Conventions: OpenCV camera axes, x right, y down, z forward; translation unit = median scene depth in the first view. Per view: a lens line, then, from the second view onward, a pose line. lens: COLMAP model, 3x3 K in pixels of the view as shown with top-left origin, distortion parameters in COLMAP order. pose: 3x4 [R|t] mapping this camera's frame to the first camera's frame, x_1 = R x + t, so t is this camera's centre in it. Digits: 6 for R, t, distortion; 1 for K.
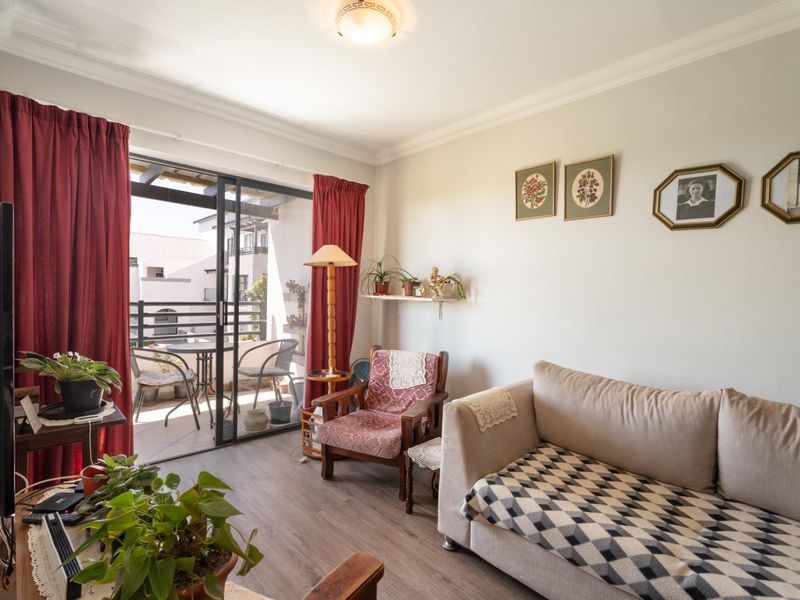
lens RADIAL K [[405.7, 0, 396.8], [0, 405.7, 299.1], [0, 0, 1]] dist [0.004591, 0.003555]
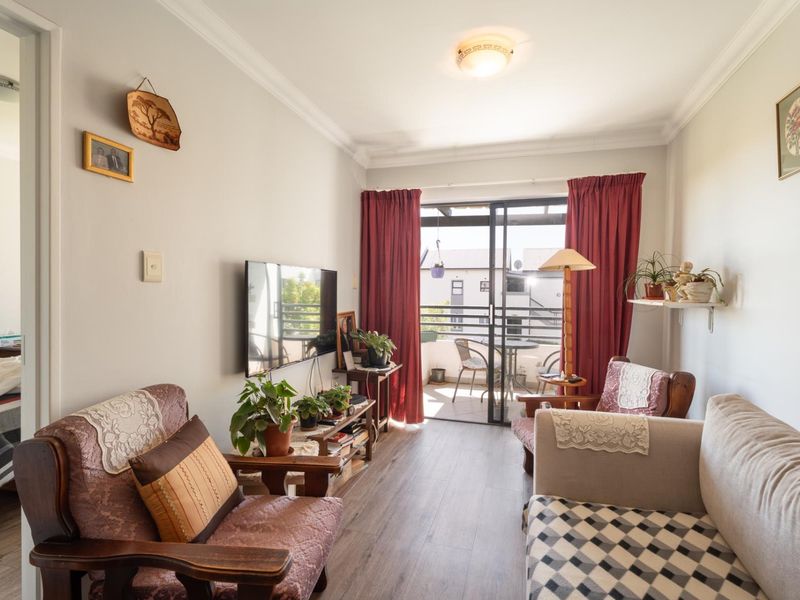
lens RADIAL K [[405.7, 0, 396.3], [0, 405.7, 296.2], [0, 0, 1]] dist [0.004591, 0.003555]
pose [[0.490410, -0.012096, -0.871408, 0.510444], [-0.018599, 0.999531, -0.024342, 0.014796], [0.871293, 0.028145, 0.489955, 0.152959]]
